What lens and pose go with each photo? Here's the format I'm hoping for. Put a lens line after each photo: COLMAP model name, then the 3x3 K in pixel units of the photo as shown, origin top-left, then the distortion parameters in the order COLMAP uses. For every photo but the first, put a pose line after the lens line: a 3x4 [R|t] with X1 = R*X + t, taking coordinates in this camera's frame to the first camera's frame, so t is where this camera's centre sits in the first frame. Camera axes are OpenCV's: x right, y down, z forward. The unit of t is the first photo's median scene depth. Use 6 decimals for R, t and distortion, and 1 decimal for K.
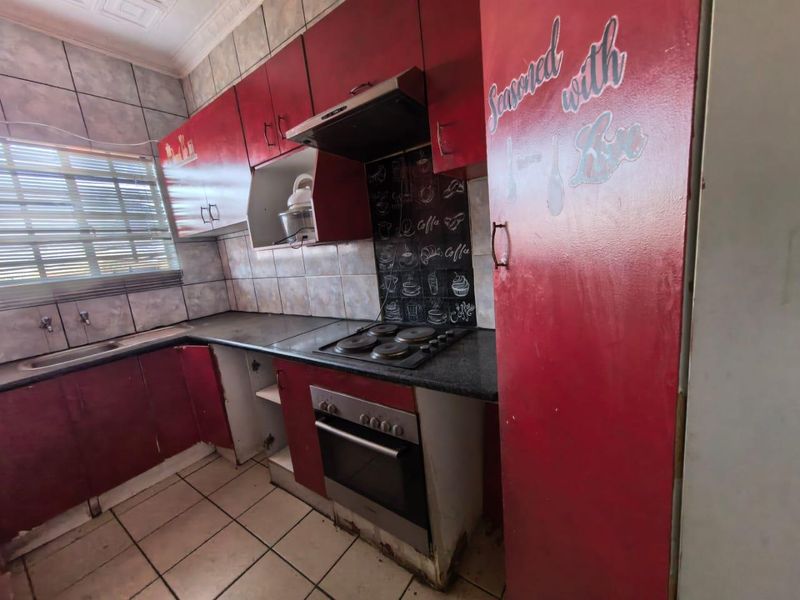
lens RADIAL K [[317.9, 0, 403.4], [0, 317.9, 301.2], [0, 0, 1]] dist [0.015948, -0.001113]
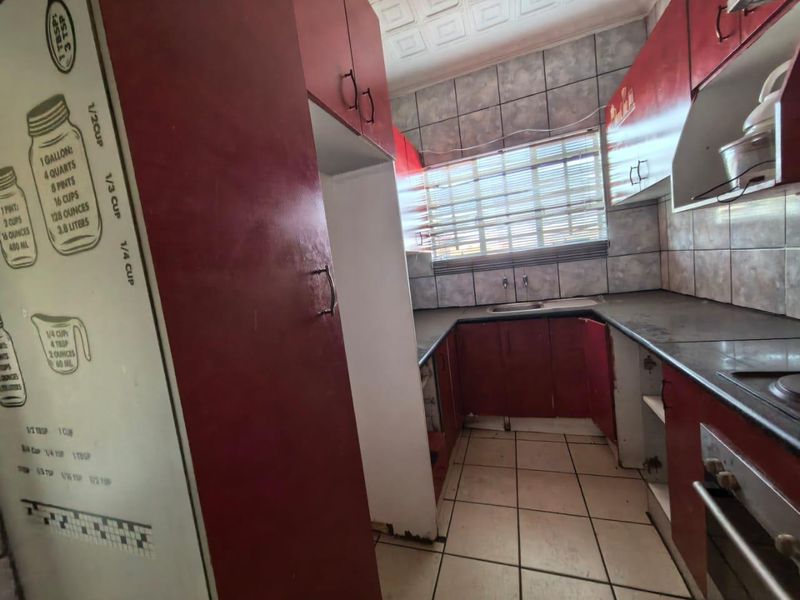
lens RADIAL K [[317.9, 0, 403.2], [0, 317.9, 299.7], [0, 0, 1]] dist [0.015948, -0.001113]
pose [[0.296996, 0.156970, -0.941889, 0.059934], [-0.074678, 0.987193, 0.140972, -0.014070], [0.951954, 0.028471, 0.304915, 0.149368]]
